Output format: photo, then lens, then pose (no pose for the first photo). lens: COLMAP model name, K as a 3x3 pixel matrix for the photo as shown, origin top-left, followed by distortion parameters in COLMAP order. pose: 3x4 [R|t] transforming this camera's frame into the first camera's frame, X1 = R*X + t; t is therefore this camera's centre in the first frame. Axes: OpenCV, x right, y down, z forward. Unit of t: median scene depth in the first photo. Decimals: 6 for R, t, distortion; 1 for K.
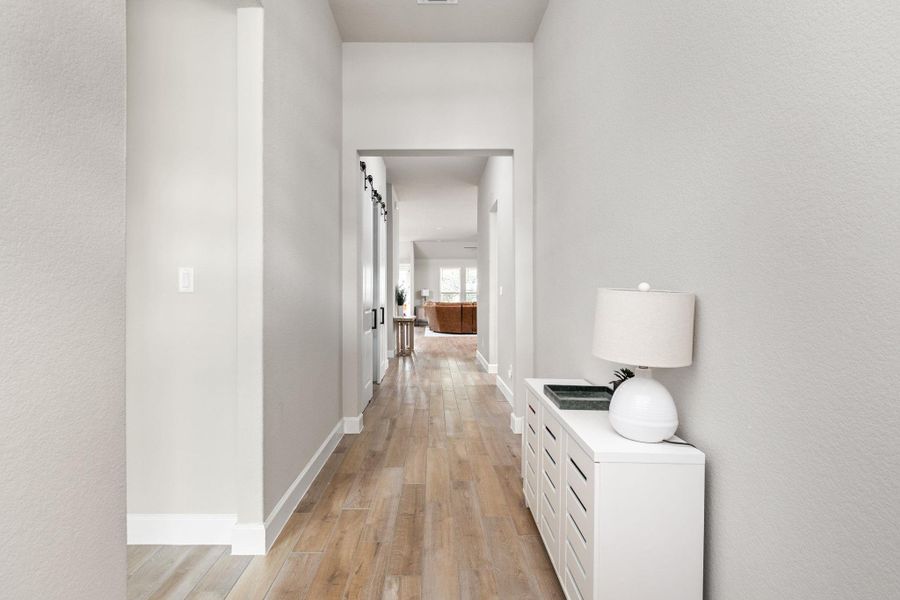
lens RADIAL K [[431.4, 0, 448.3], [0, 431.4, 299.7], [0, 0, 1]] dist [0.000263, -0.000200]
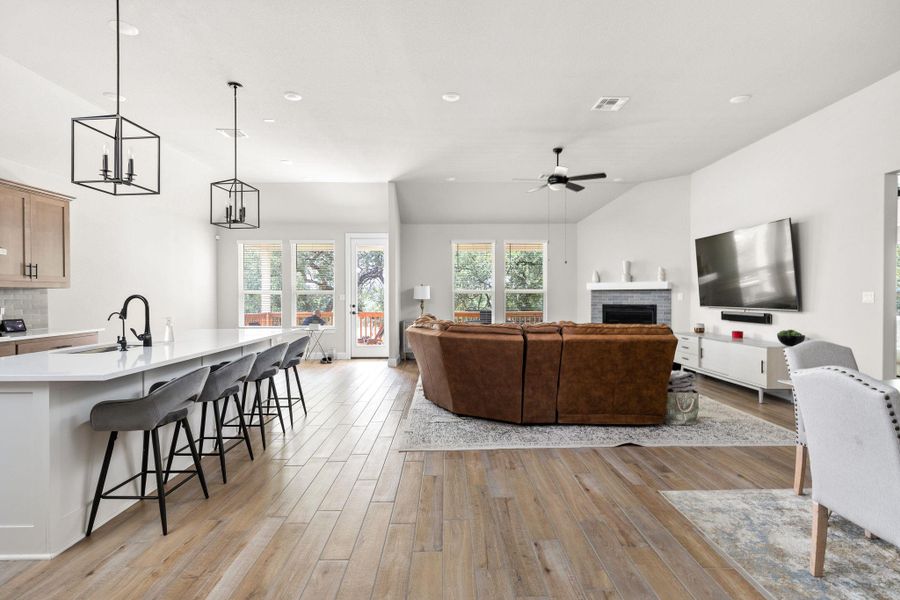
lens RADIAL K [[431.4, 0, 449.5], [0, 431.4, 298.7], [0, 0, 1]] dist [0.000263, -0.000200]
pose [[0.999757, -0.000298, -0.022020, -0.014037], [0.000306, 1.000000, 0.000361, -0.012598], [0.022020, -0.000368, 0.999757, 0.648728]]
